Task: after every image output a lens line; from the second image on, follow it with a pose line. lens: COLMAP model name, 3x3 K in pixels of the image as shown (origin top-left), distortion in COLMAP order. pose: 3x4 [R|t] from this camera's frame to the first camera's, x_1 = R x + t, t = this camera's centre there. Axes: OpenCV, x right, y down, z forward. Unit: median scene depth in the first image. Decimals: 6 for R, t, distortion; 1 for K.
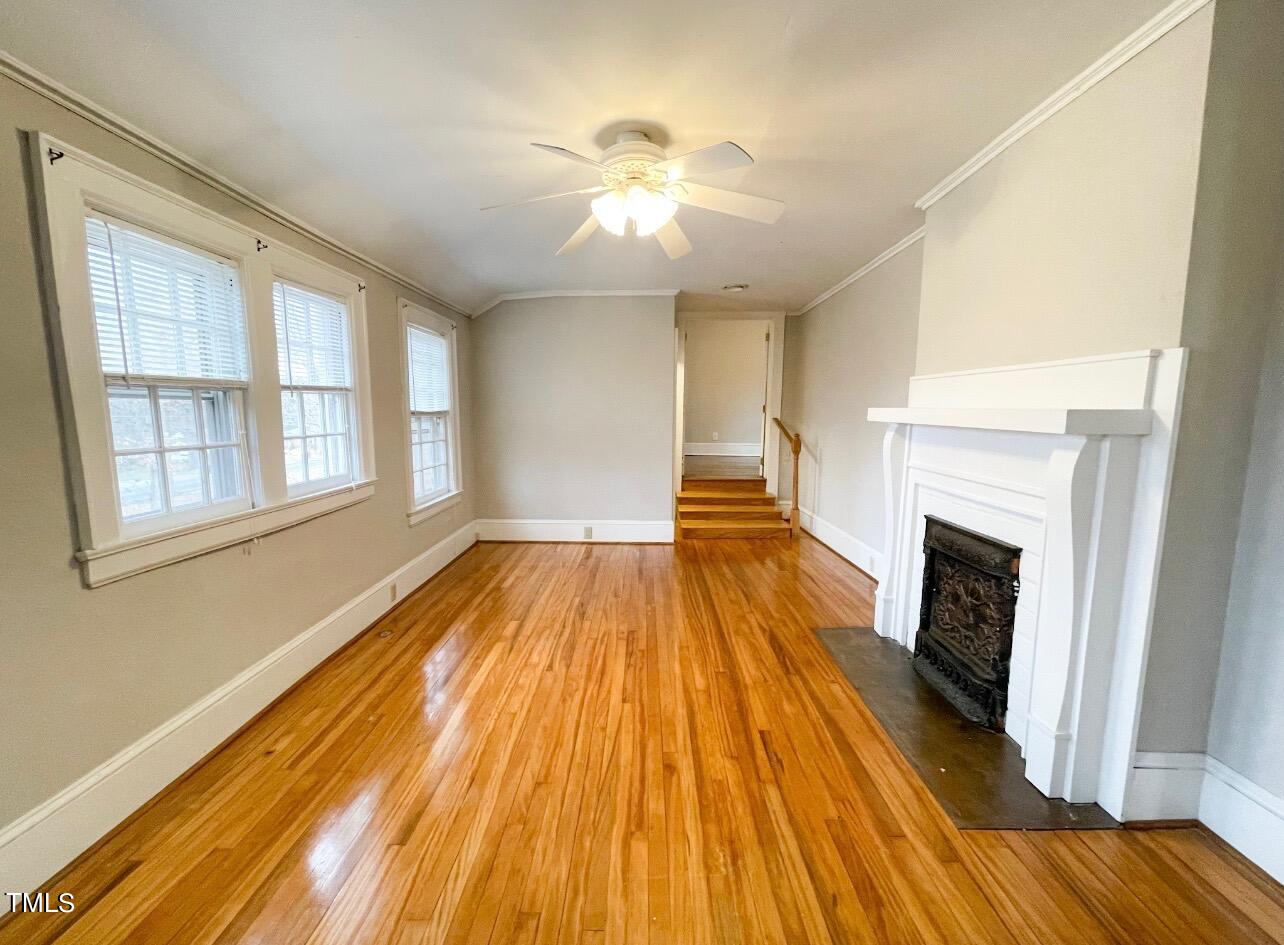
lens RADIAL K [[522.0, 0, 632.8], [0, 522.0, 472.7], [0, 0, 1]] dist [-0.001933, -0.000179]
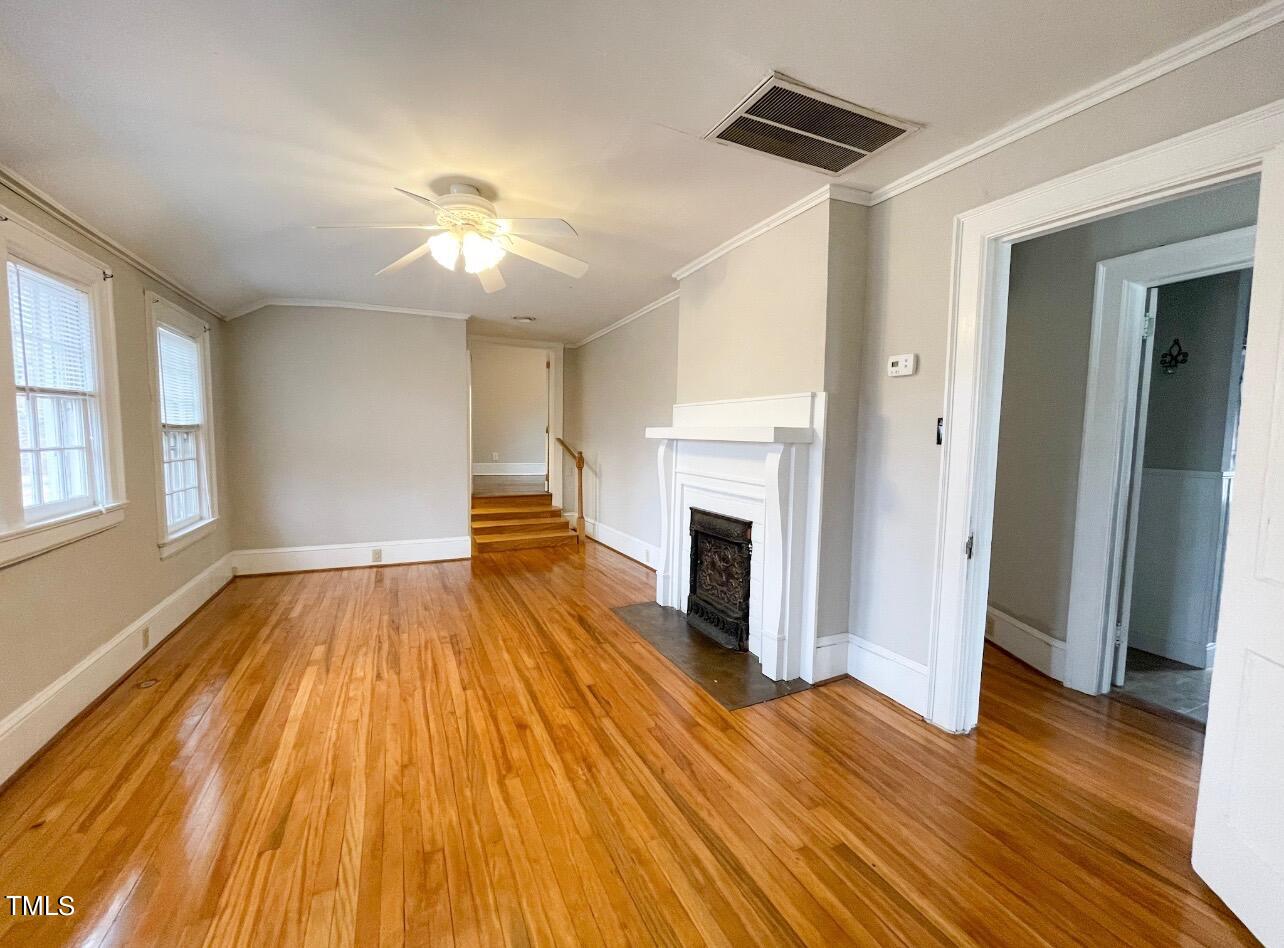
lens RADIAL K [[518.8, 0, 638.3], [0, 518.8, 475.3], [0, 0, 1]] dist [0.000380, 0.000195]
pose [[0.897452, -0.023592, 0.440481, -0.155446], [0.041276, 0.998679, -0.030608, 0.037302], [-0.439177, 0.045651, 0.897240, -0.152221]]
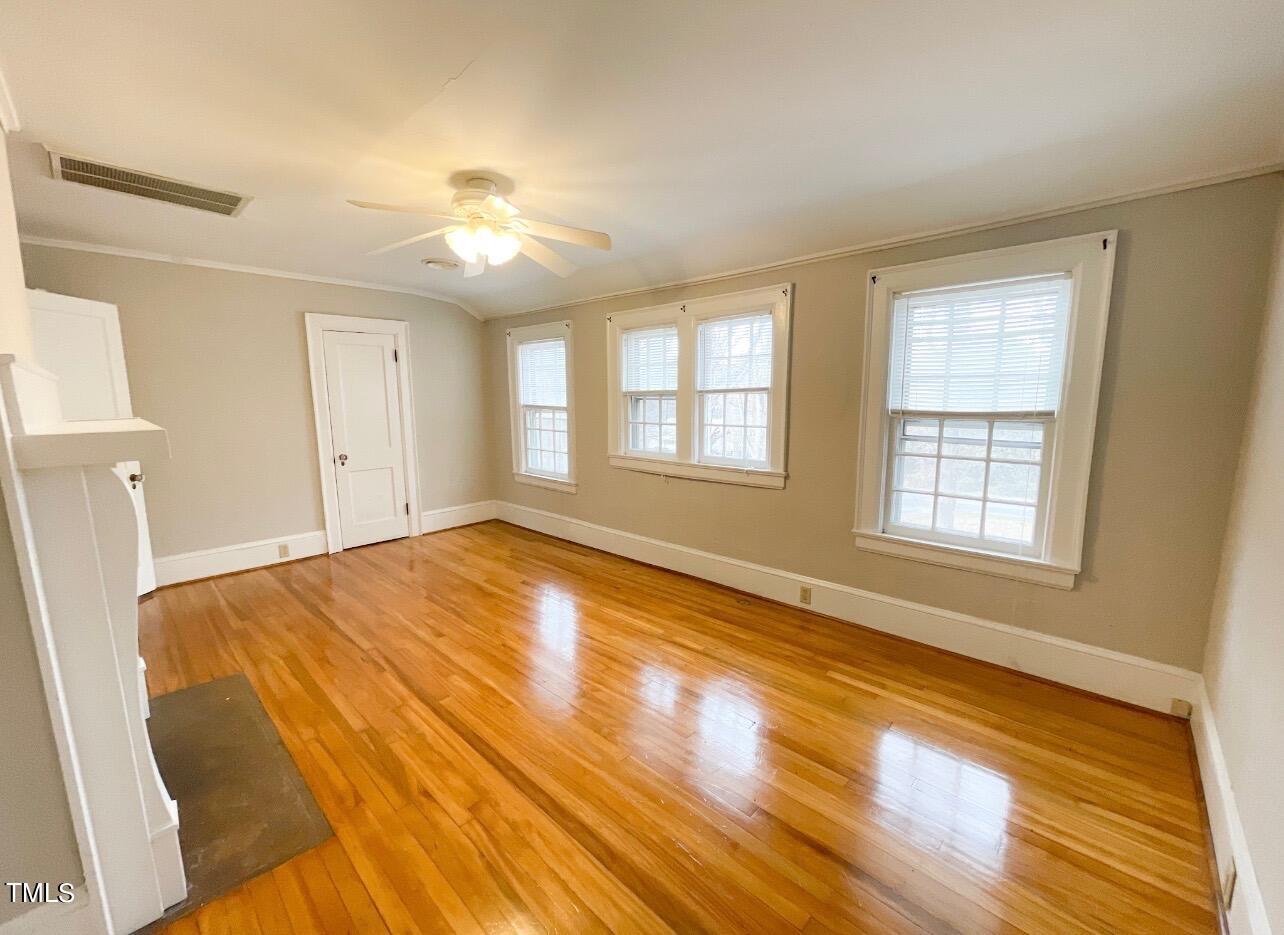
lens RADIAL K [[518.8, 0, 642.0], [0, 518.8, 467.5], [0, 0, 1]] dist [-0.001331, -0.000111]
pose [[-0.668552, 0.110794, -0.735366, 0.613680], [-0.082009, 0.971825, 0.220978, -0.272060], [0.739129, 0.208041, -0.640630, 1.906504]]
